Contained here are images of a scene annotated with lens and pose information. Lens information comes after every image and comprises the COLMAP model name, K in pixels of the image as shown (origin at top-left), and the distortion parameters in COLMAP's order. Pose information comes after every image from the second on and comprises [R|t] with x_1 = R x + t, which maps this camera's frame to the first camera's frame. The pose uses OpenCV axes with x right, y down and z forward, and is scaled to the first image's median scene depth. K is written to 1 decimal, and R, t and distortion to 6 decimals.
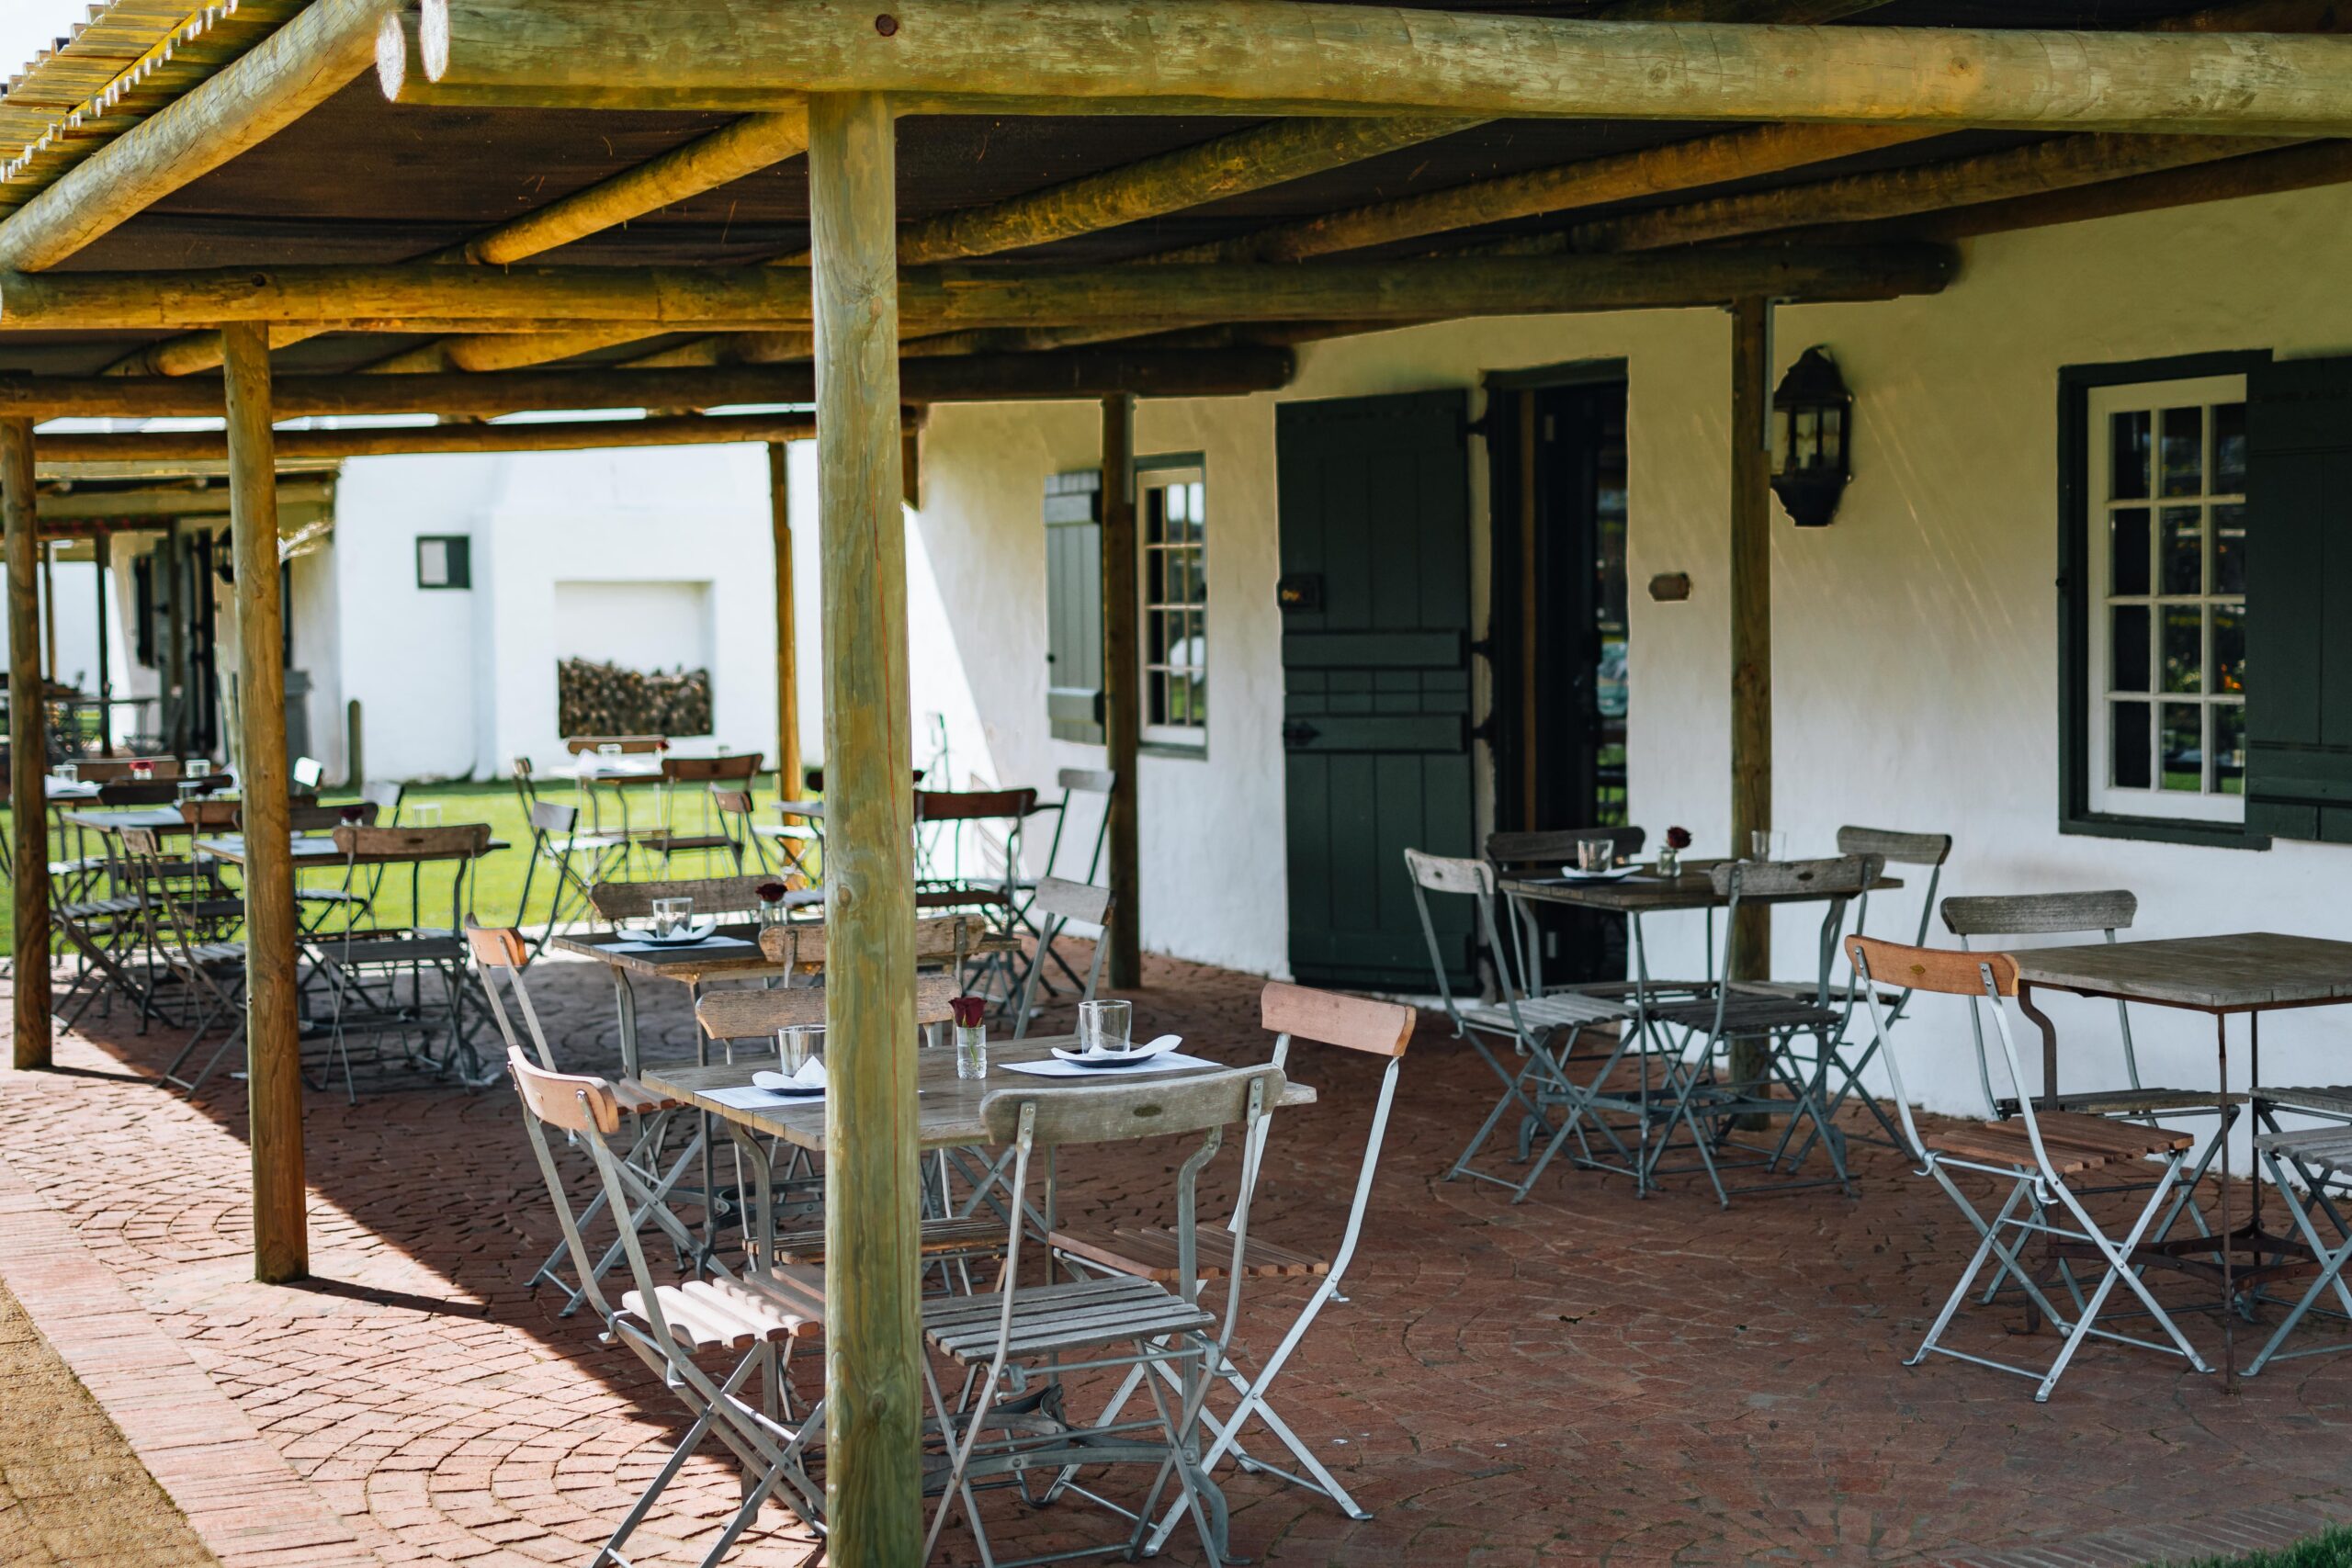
lens RADIAL K [[3495.2, 0, 1176.0], [0, 3495.2, 784.0], [0, 0, 1]] dist [0.008853, 0.046079]
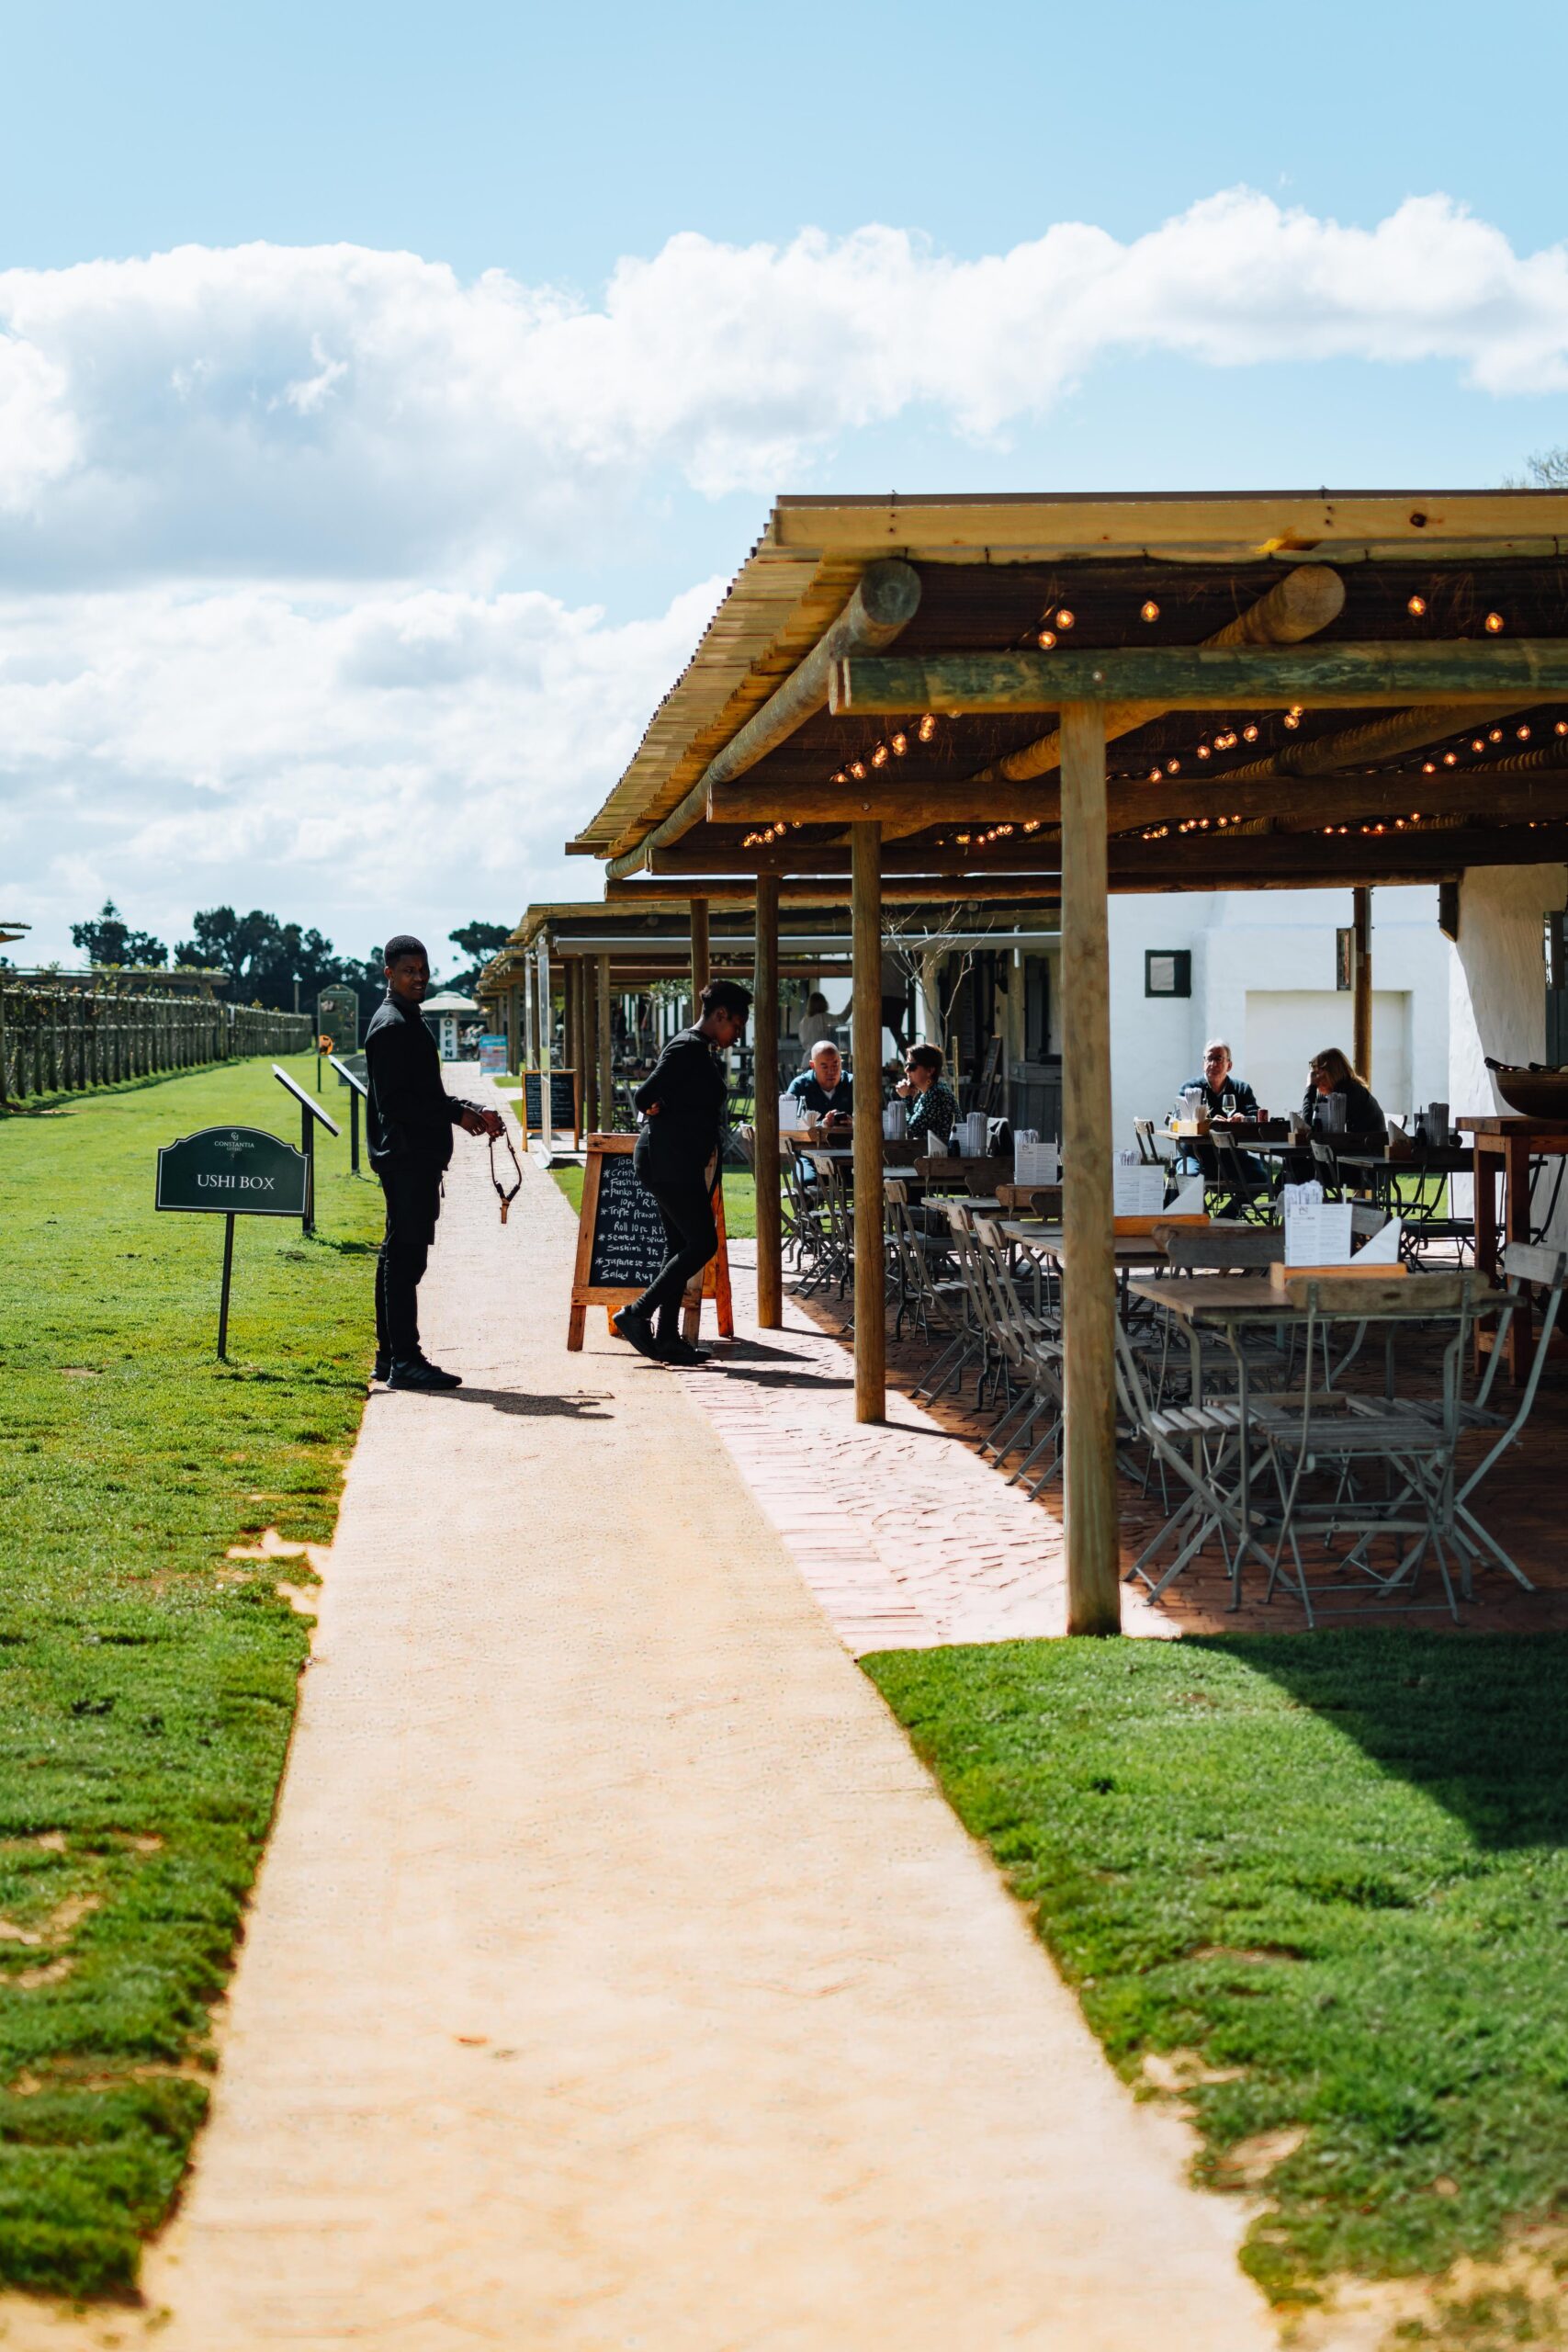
lens RADIAL K [[3495.2, 0, 784.0], [0, 3495.2, 1176.0], [0, 0, 1]] dist [0.008853, 0.046079]
pose [[0.939351, 0.010348, -0.342802, 0.144231], [-0.012766, 0.999907, -0.004799, 0.023711], [0.342721, 0.008884, 0.939395, -0.285304]]
